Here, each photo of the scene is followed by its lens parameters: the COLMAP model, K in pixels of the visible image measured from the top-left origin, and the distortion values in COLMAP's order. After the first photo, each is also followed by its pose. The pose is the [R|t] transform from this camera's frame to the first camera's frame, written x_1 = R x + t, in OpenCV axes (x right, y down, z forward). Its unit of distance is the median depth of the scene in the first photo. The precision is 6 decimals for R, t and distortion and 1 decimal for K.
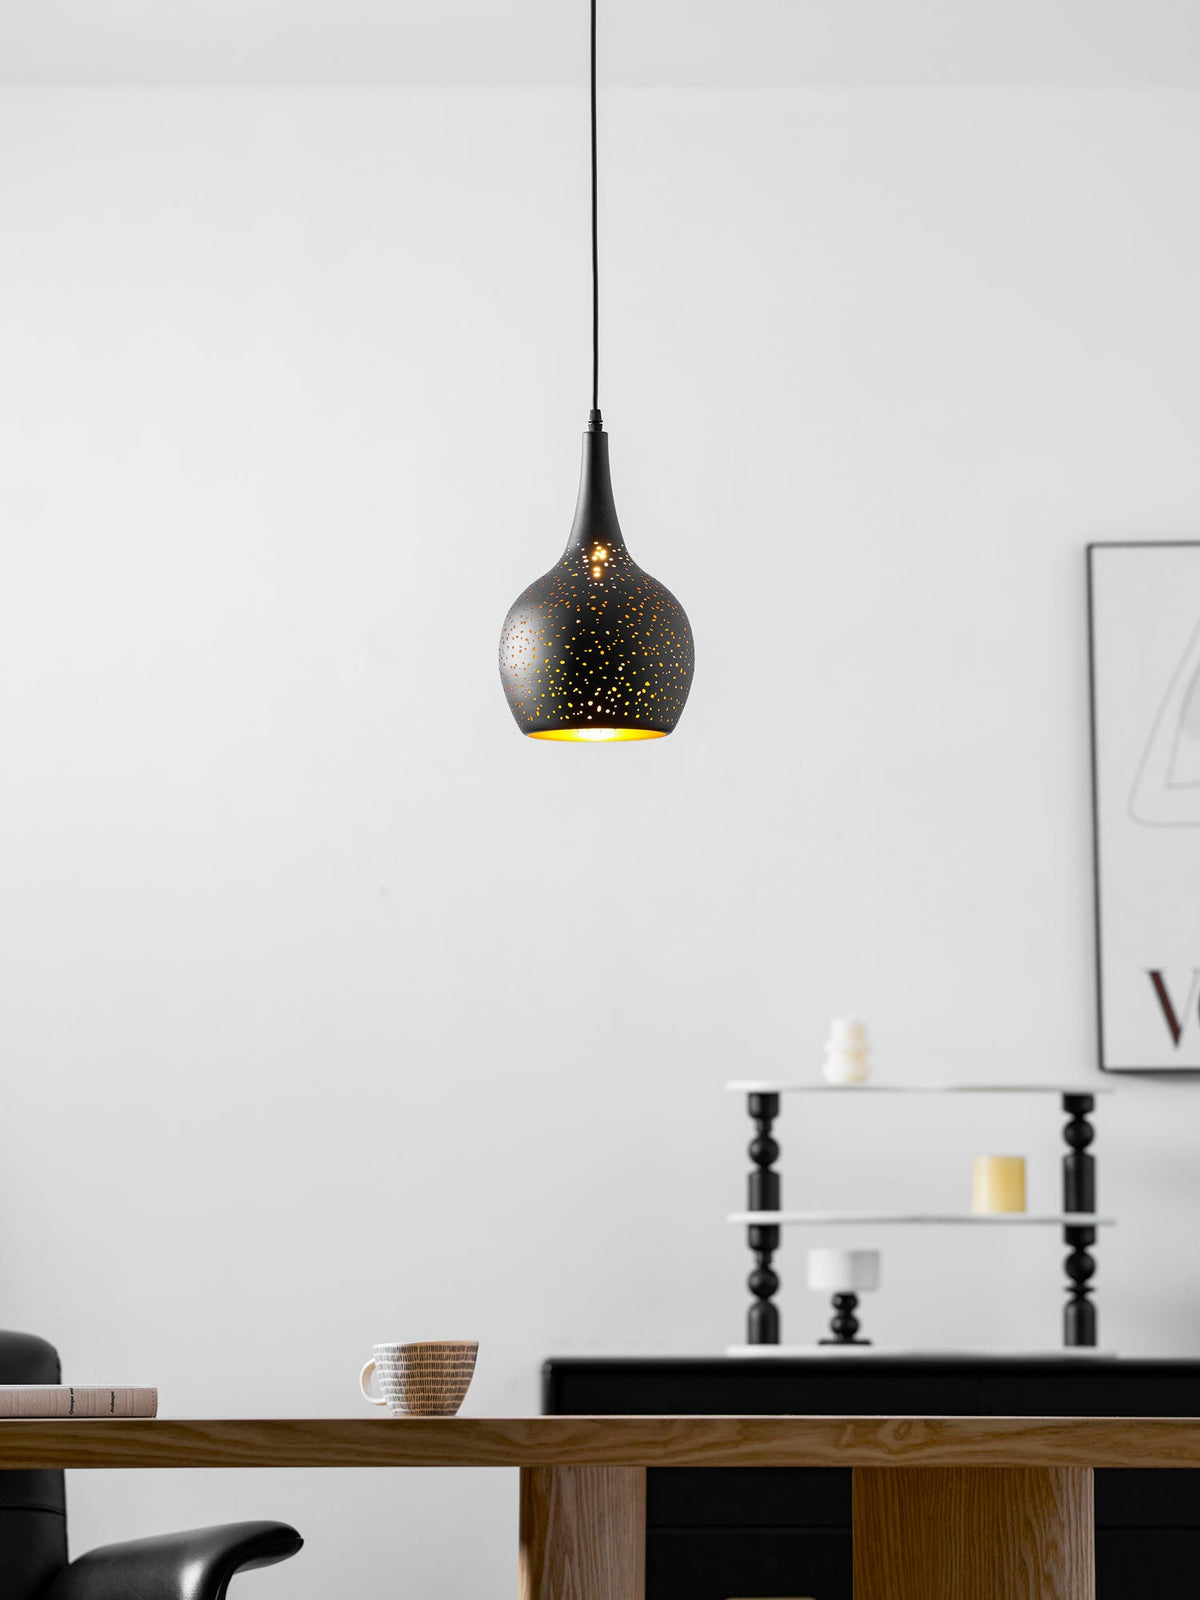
lens RADIAL K [[7108.7, 0, 600.0], [0, 7108.7, 800.0], [0, 0, 1]] dist [0.720642, -6.767172]
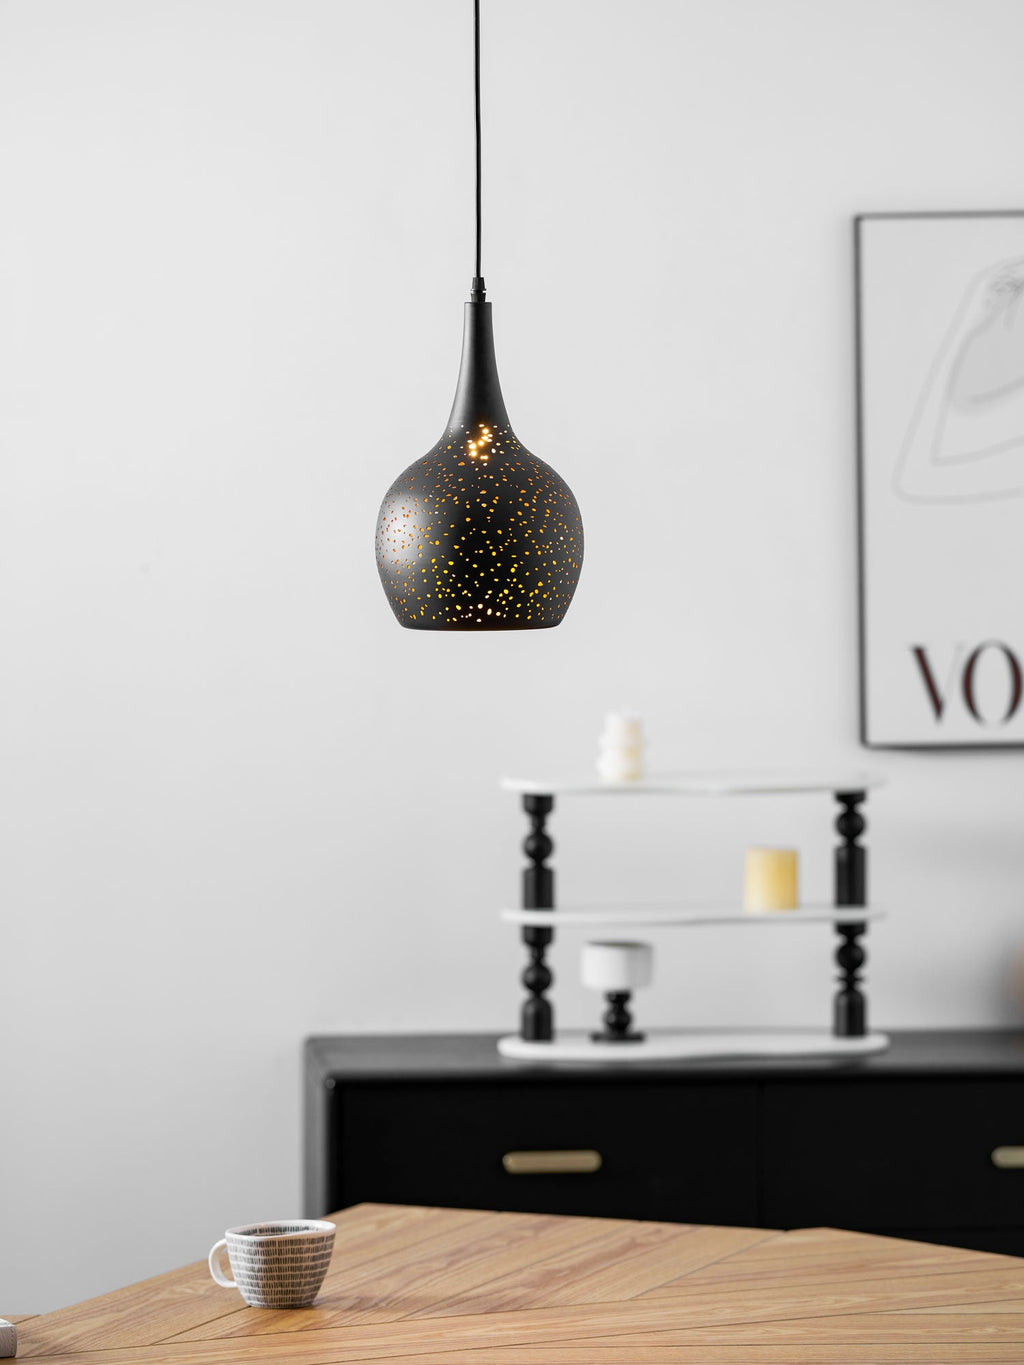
lens RADIAL K [[6064.6, 0, 512.0], [0, 6064.6, 682.5], [0, 0, 1]] dist [0.720642, -6.767172]
pose [[0.996902, -0.004123, 0.078544, -0.059375], [-0.006457, 0.990964, 0.133975, -0.109600], [-0.078387, -0.134067, 0.987867, 0.207492]]
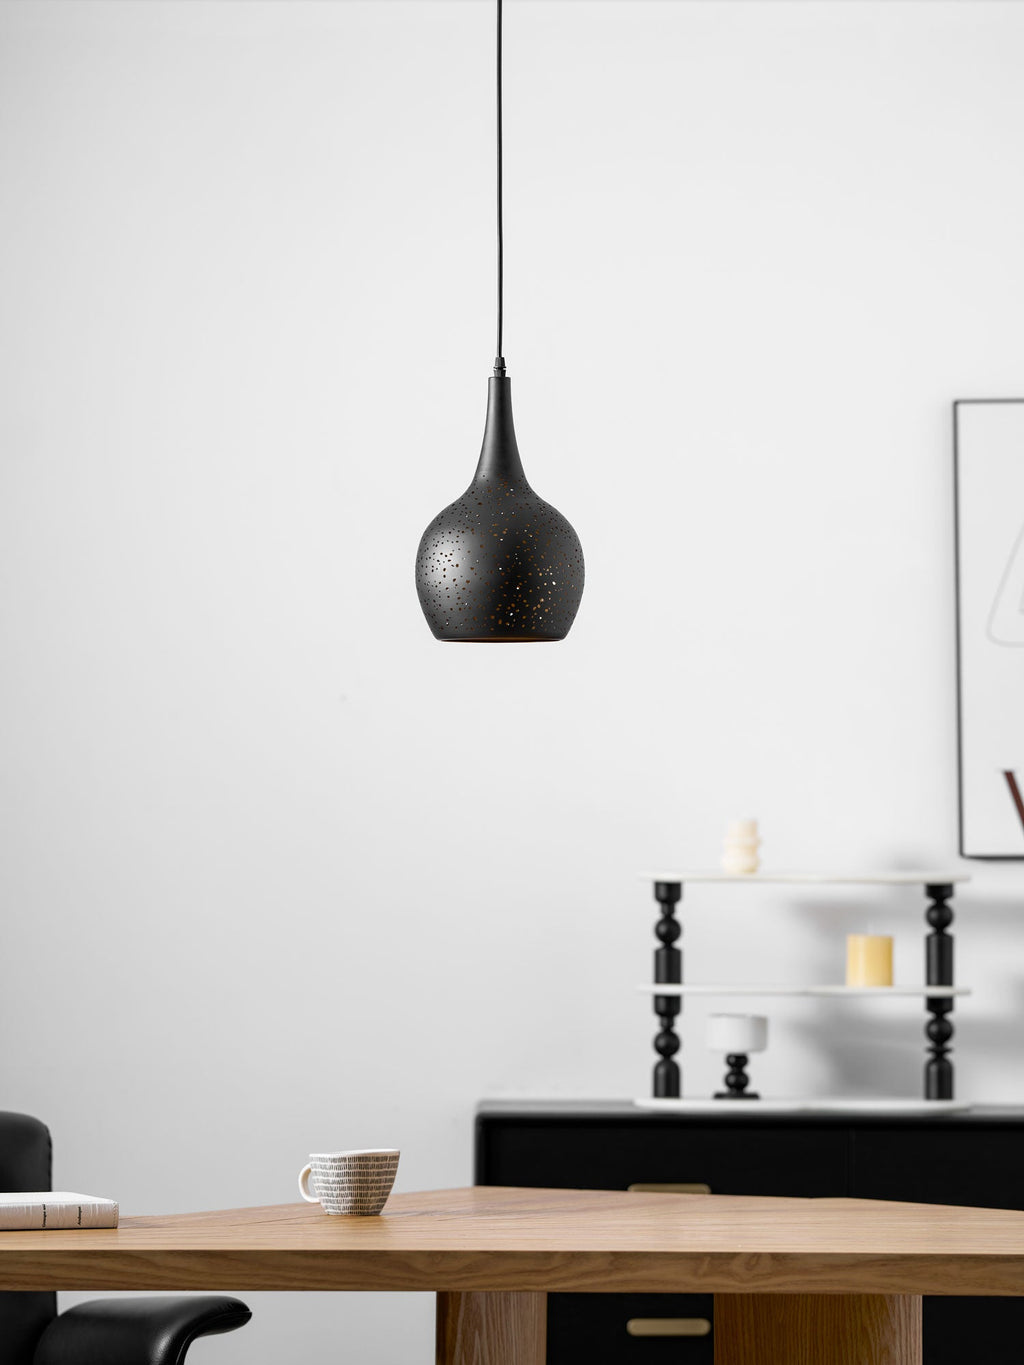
lens RADIAL K [[6064.6, 0, 512.0], [0, 6064.6, 682.5], [0, 0, 1]] dist [0.720642, -6.767172]
pose [[0.999805, 0.004393, -0.019246, 0.020676], [-0.003374, 0.998607, 0.052657, -0.054412], [0.019451, -0.052582, 0.998427, 0.014509]]
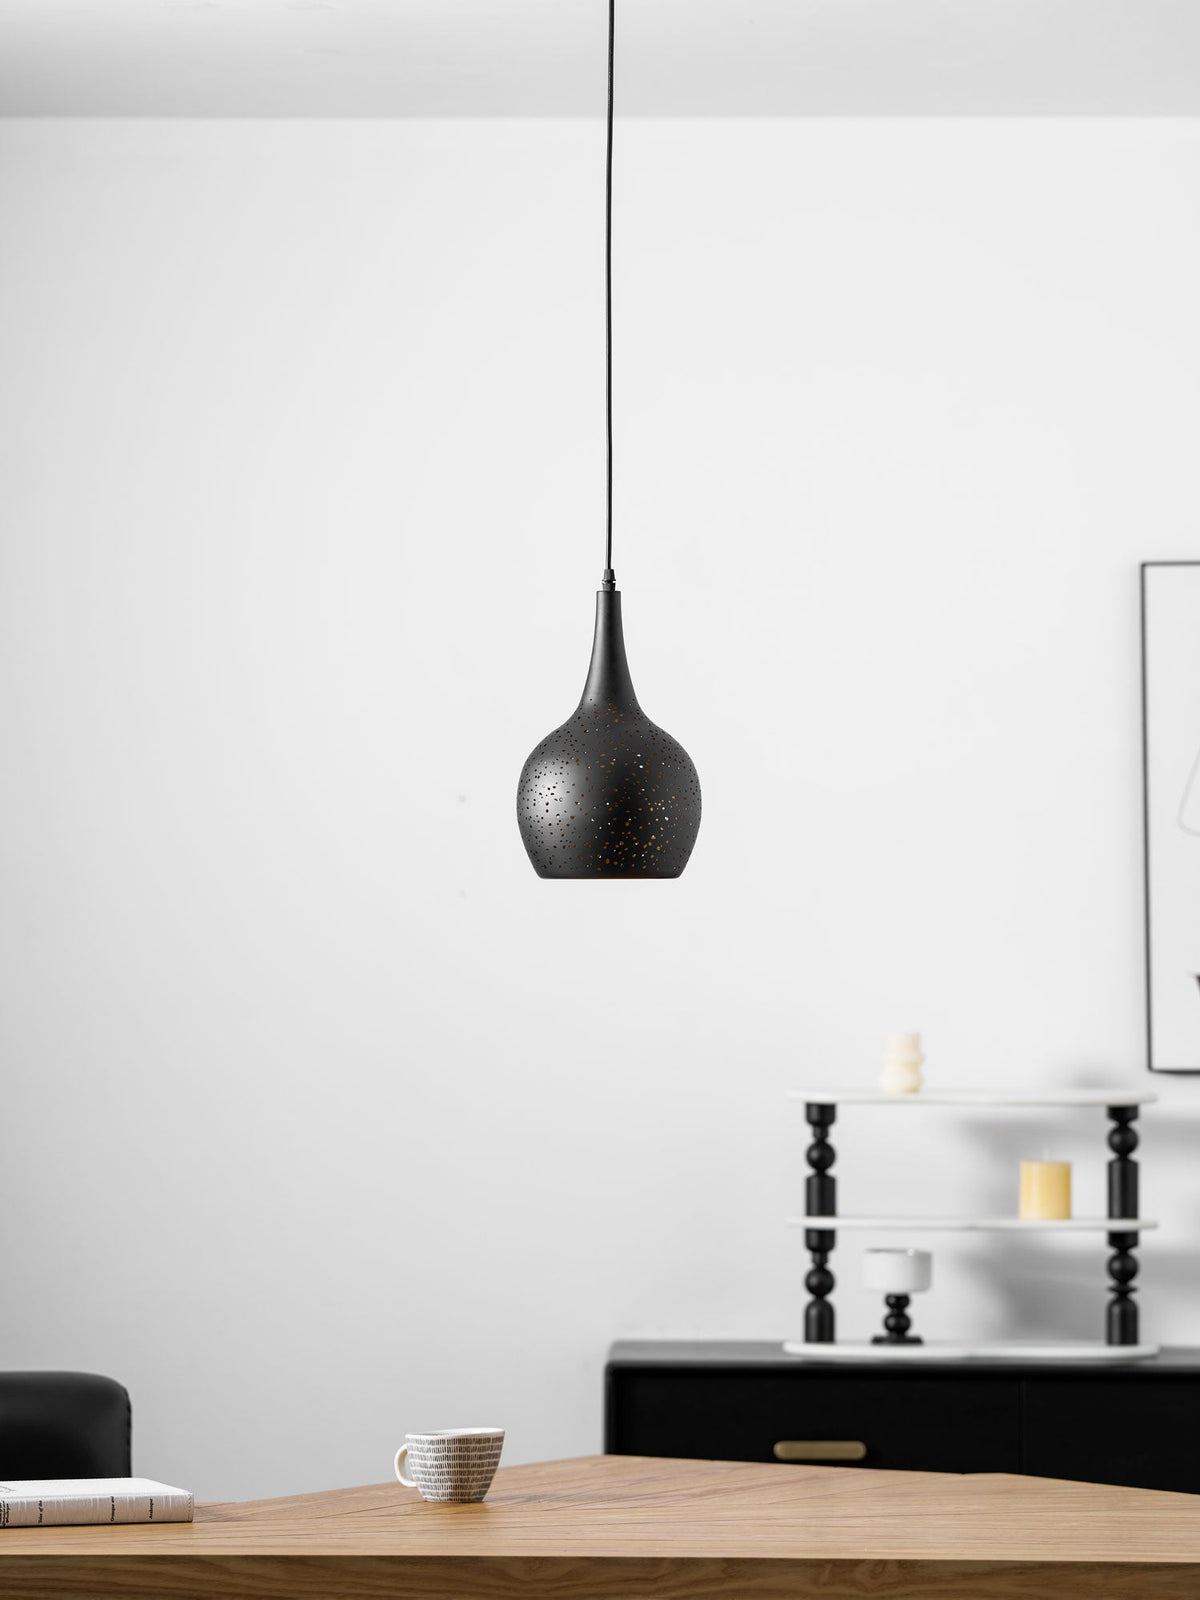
lens RADIAL K [[7108.7, 0, 600.0], [0, 7108.7, 800.0], [0, 0, 1]] dist [0.720642, -6.767172]
pose [[0.999177, 0.003592, -0.040415, 0.041128], [-0.000894, 0.997781, 0.066575, -0.091540], [0.040565, -0.066484, 0.996963, -0.054310]]
